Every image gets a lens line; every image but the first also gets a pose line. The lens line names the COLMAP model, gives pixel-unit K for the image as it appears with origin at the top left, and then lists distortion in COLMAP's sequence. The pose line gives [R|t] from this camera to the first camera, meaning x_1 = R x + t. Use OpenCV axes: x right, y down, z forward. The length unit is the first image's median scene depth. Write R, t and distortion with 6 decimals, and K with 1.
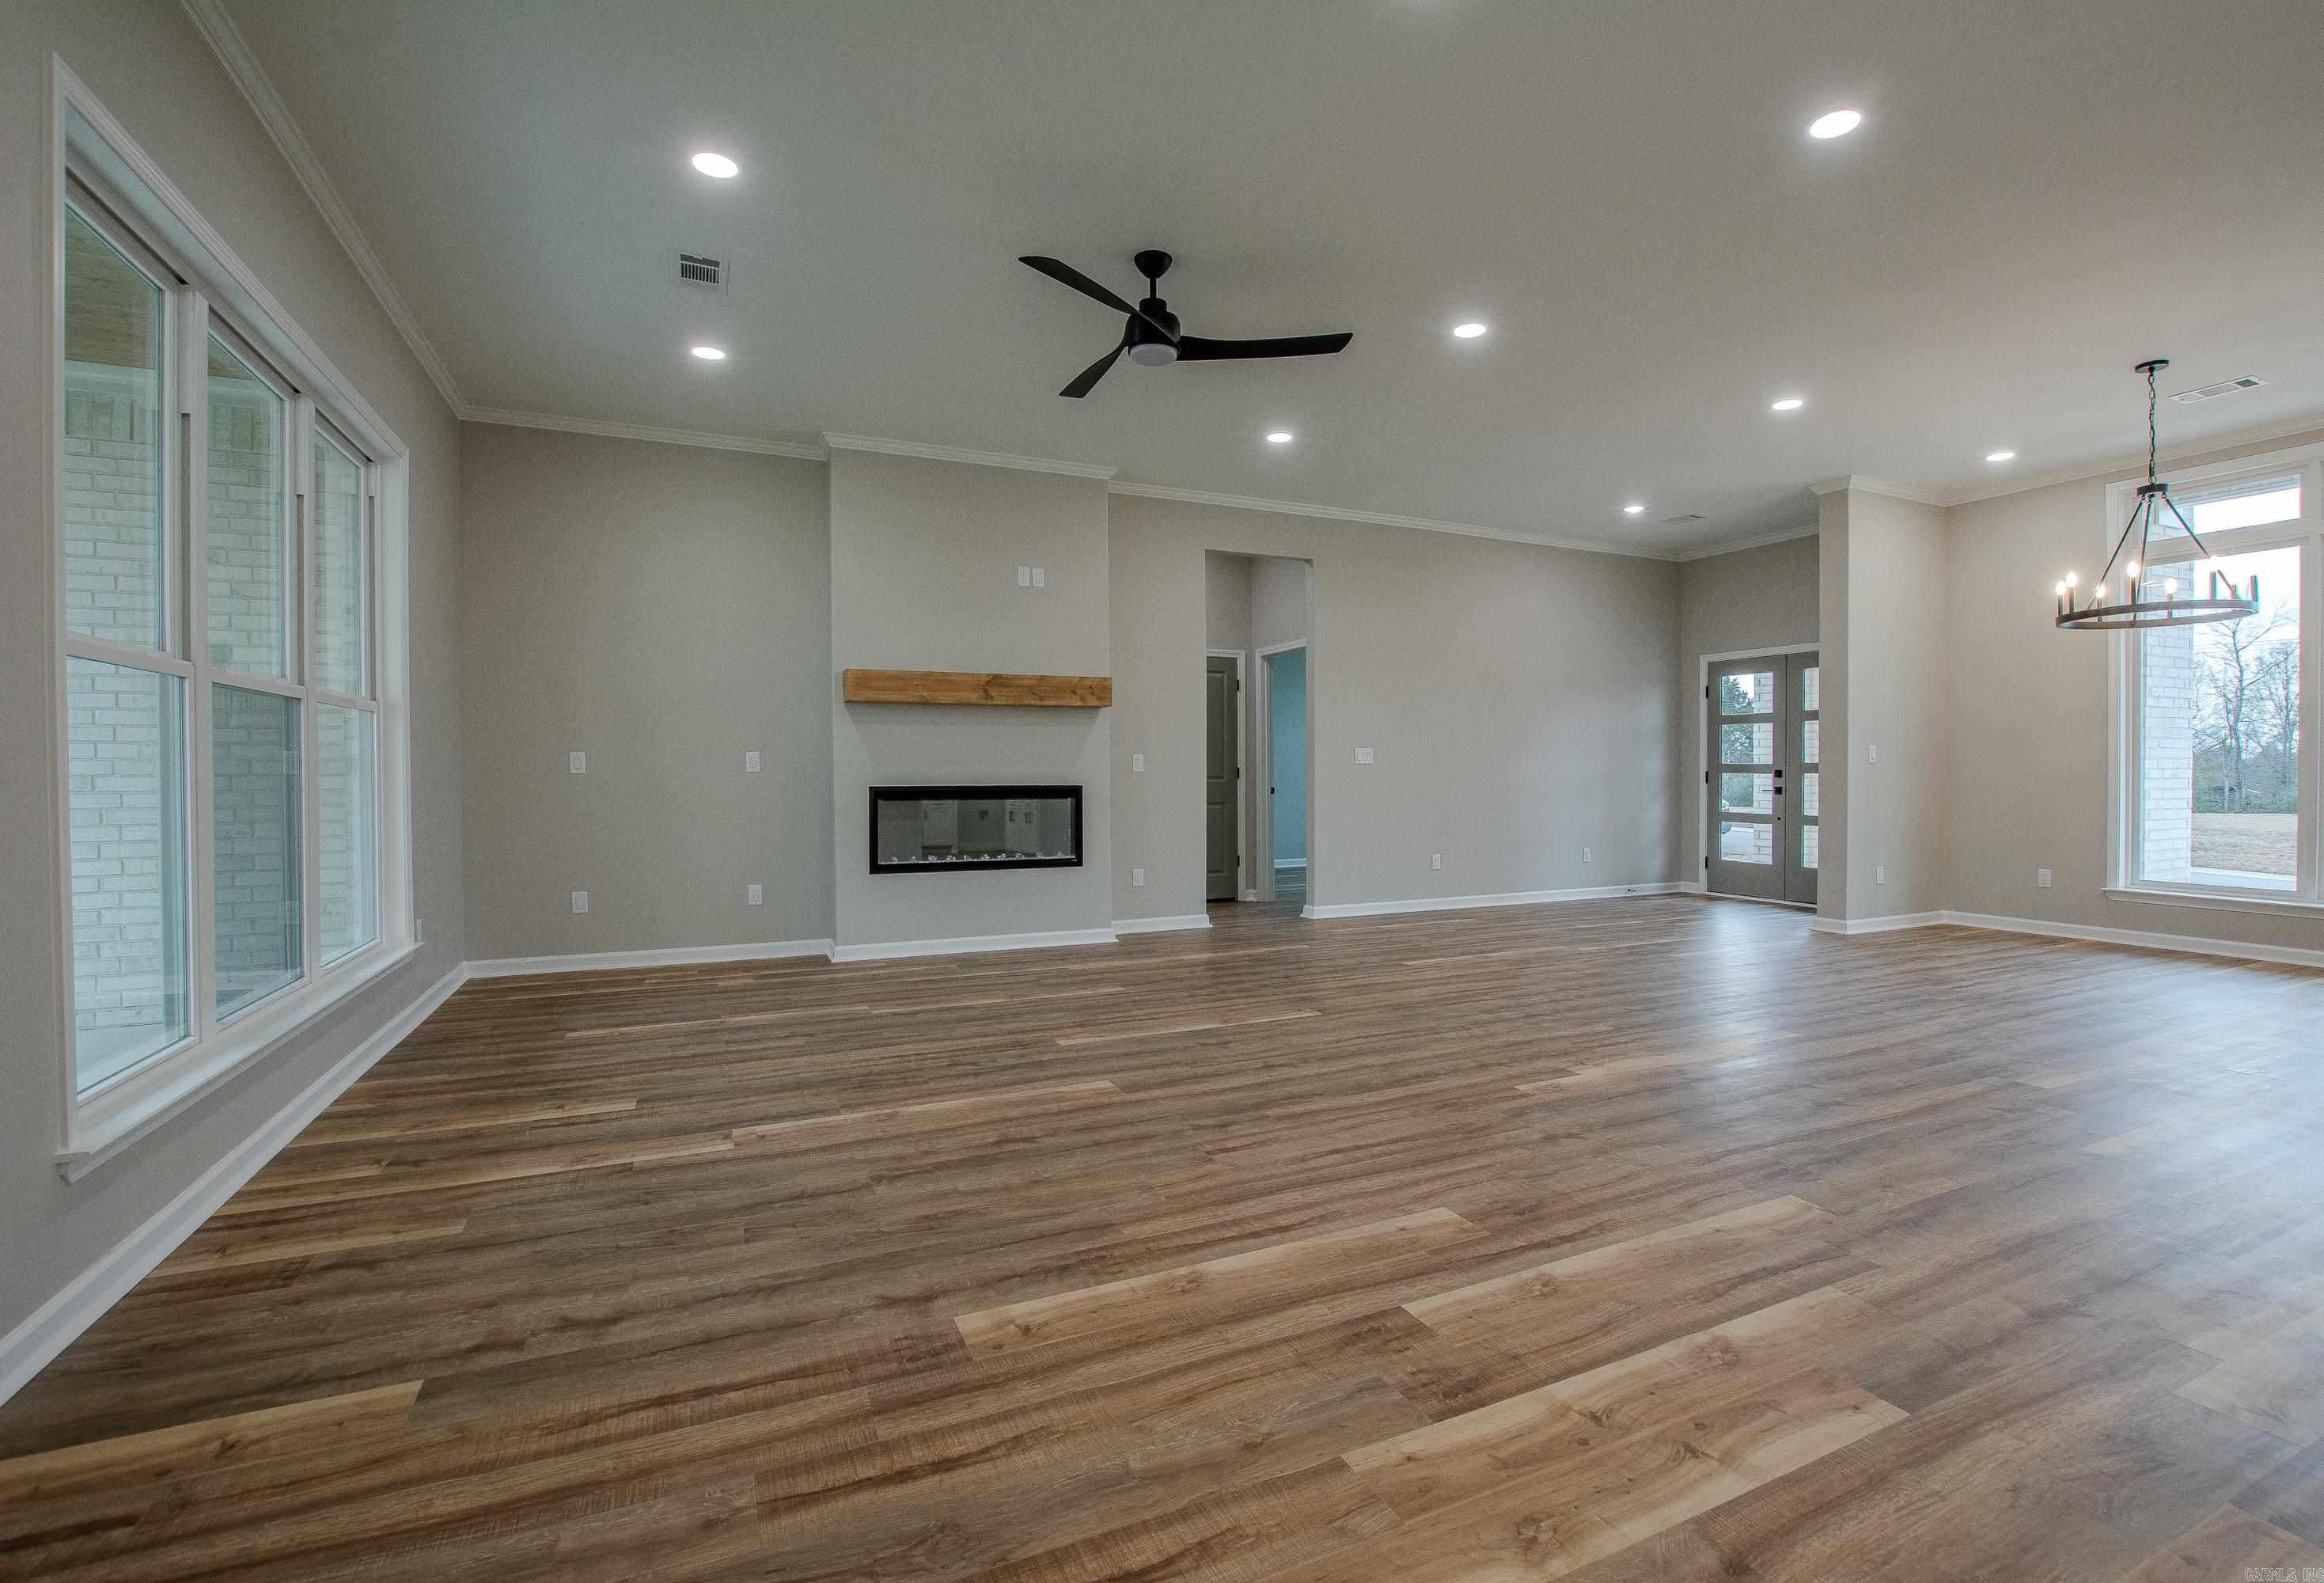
lens RADIAL K [[1058.4, 0, 1203.8], [0, 1058.4, 787.7], [0, 0, 1]] dist [-0.031567, 0.000860]
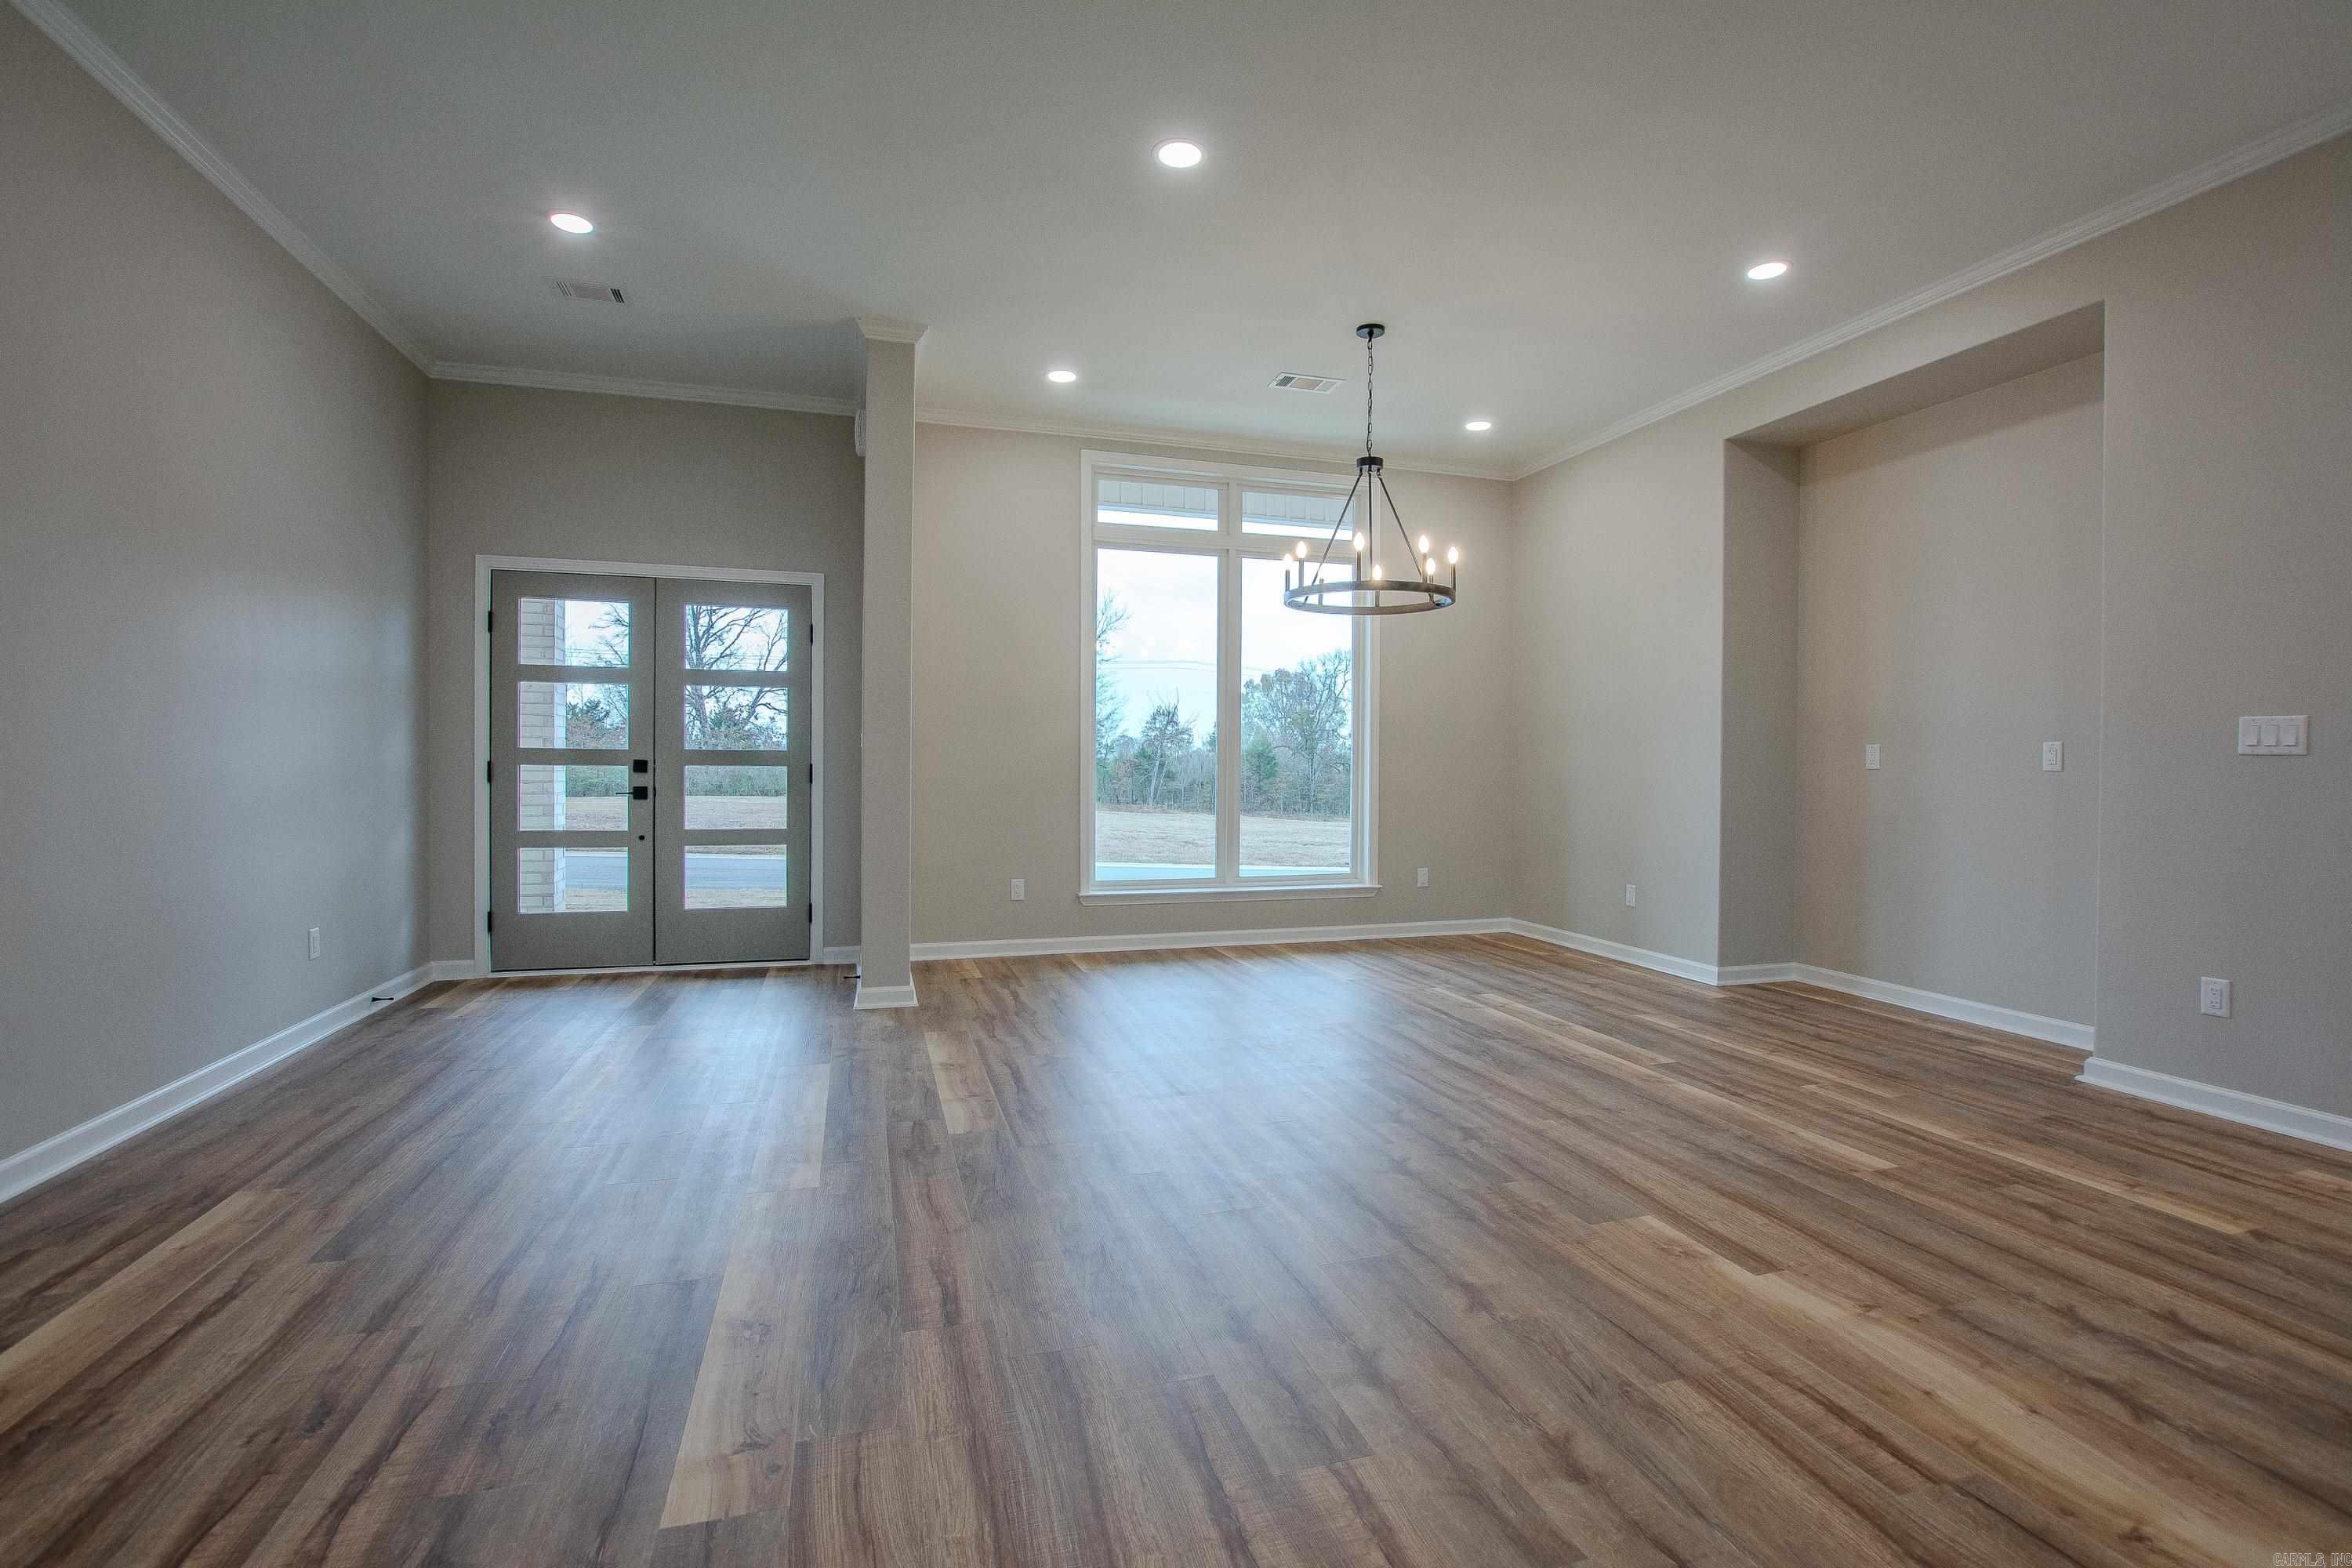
lens RADIAL K [[1044.4, 0, 1177.7], [0, 1044.4, 780.7], [0, 0, 1]] dist [-0.029516, 0.001937]
pose [[0.146142, -0.011529, 0.989196, -0.025683], [0.006479, 0.999922, 0.010696, -0.012662], [-0.989242, 0.004846, 0.146206, 0.805790]]
